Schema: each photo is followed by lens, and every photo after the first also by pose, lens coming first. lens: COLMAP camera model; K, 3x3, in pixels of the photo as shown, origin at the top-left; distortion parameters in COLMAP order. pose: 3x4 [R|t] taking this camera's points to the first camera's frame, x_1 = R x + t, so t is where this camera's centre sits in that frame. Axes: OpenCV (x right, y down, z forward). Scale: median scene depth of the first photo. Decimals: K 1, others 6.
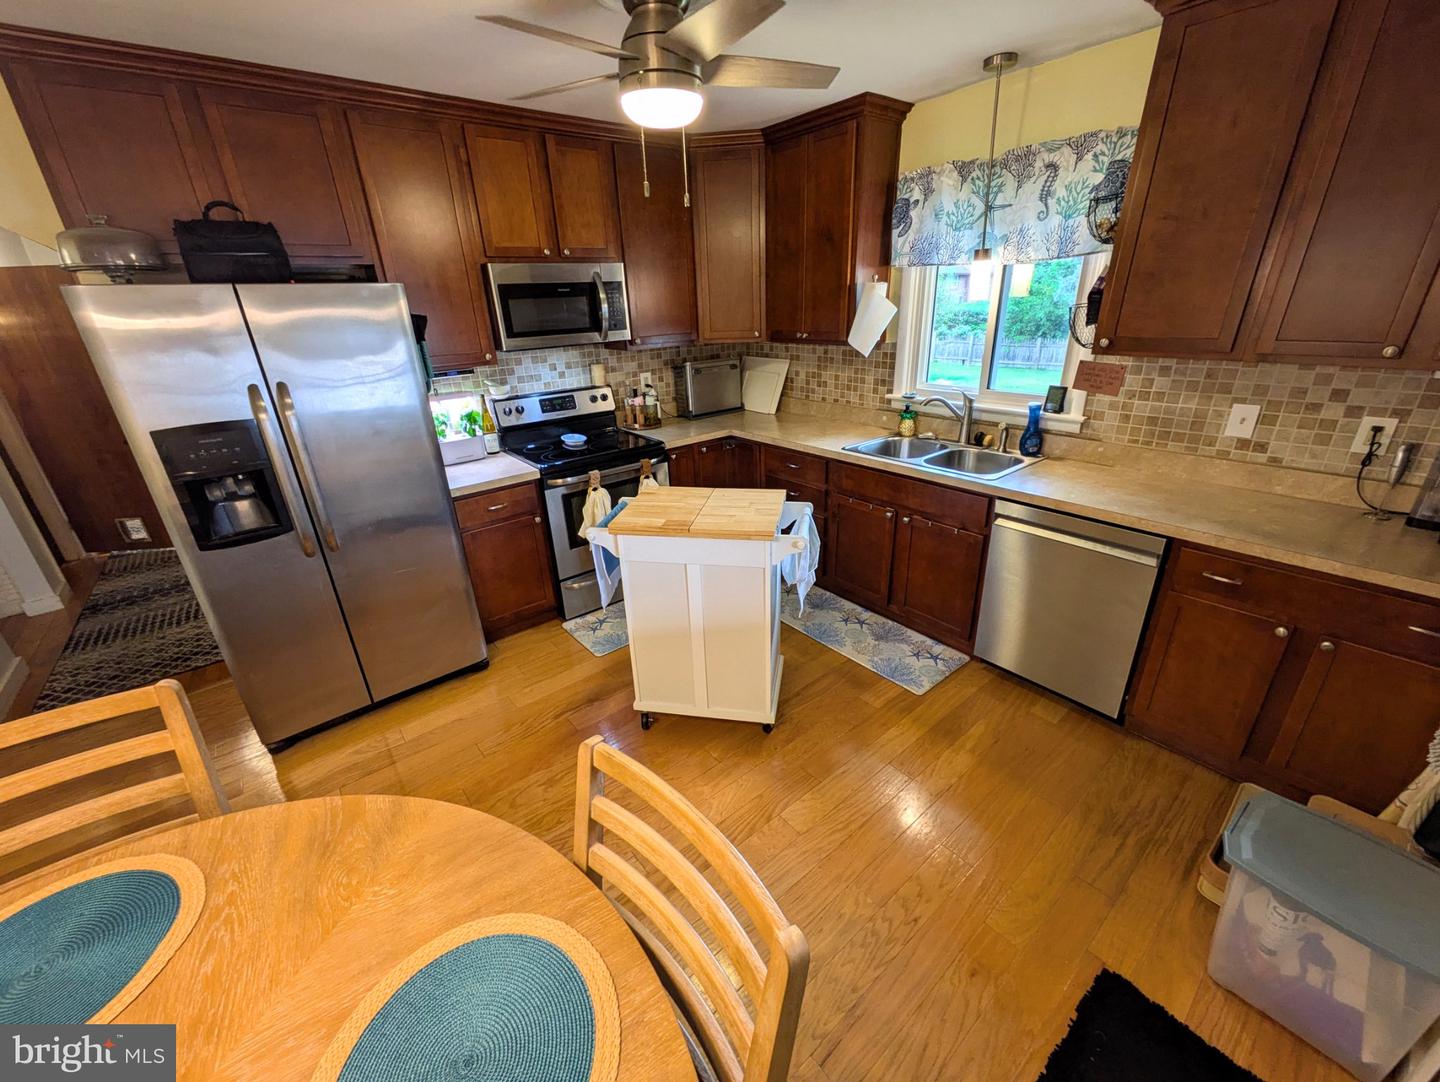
lens RADIAL K [[574.7, 0, 716.5], [0, 574.7, 541.2], [0, 0, 1]] dist [-0.003223, 0.001994]
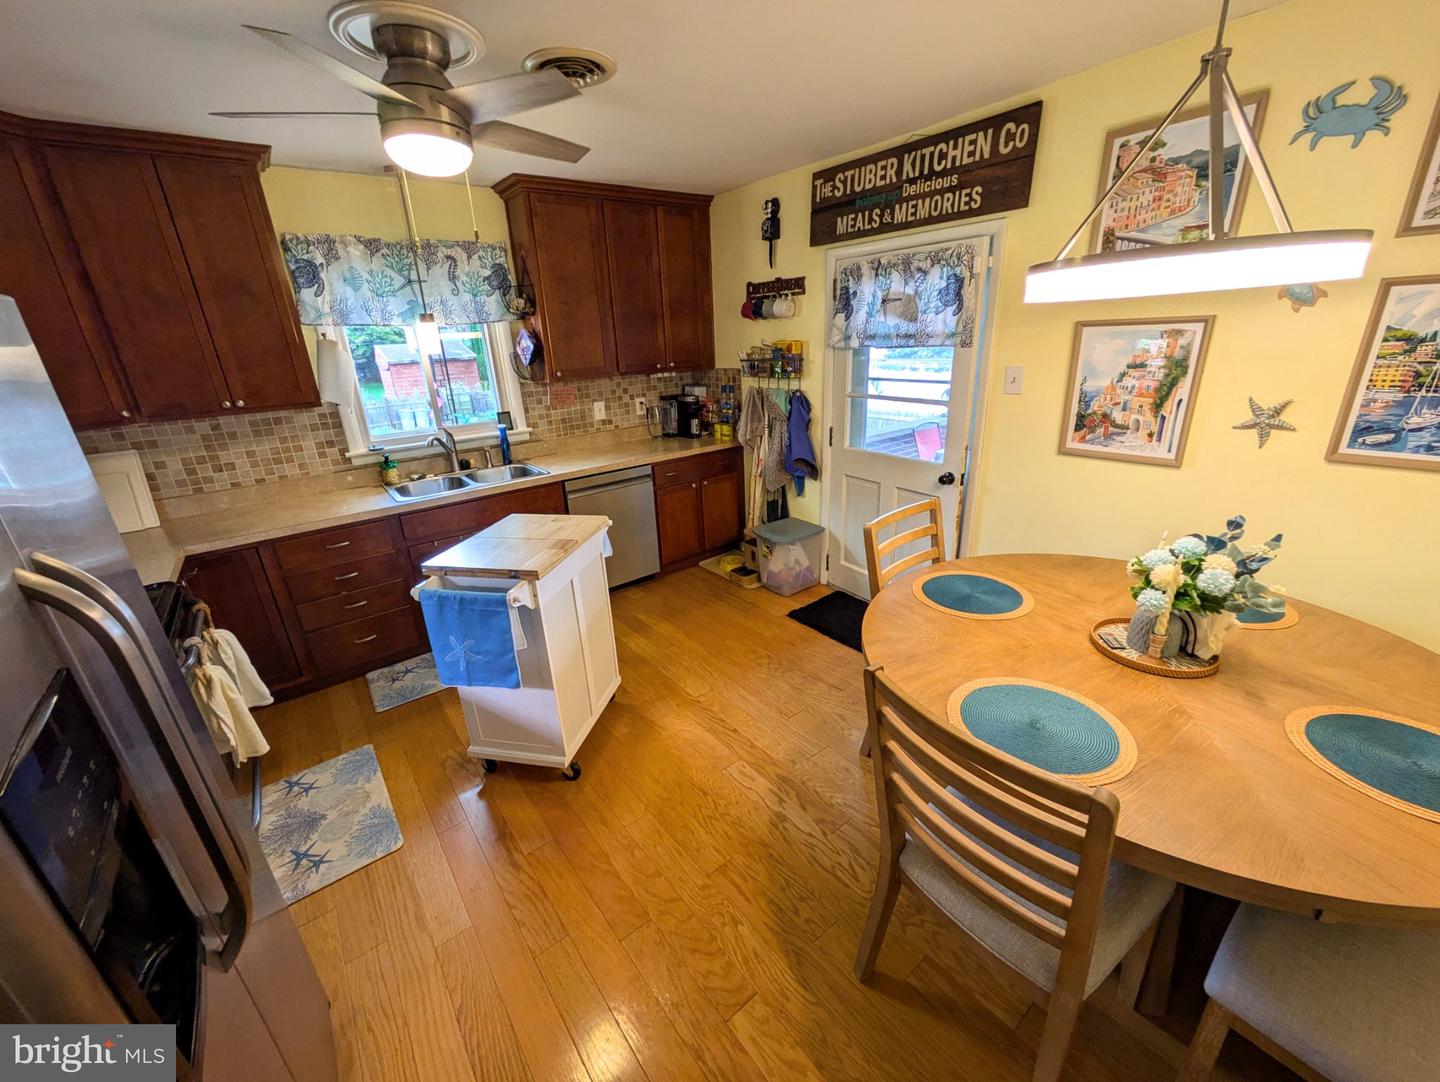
lens RADIAL K [[574.7, 0, 717.3], [0, 574.7, 545.6], [0, 0, 1]] dist [-0.003223, 0.001994]
pose [[0.019797, -0.317144, 0.948171, -0.861499], [0.432082, 0.857936, 0.277941, -0.159907], [-0.901617, 0.404185, 0.154017, 0.461809]]
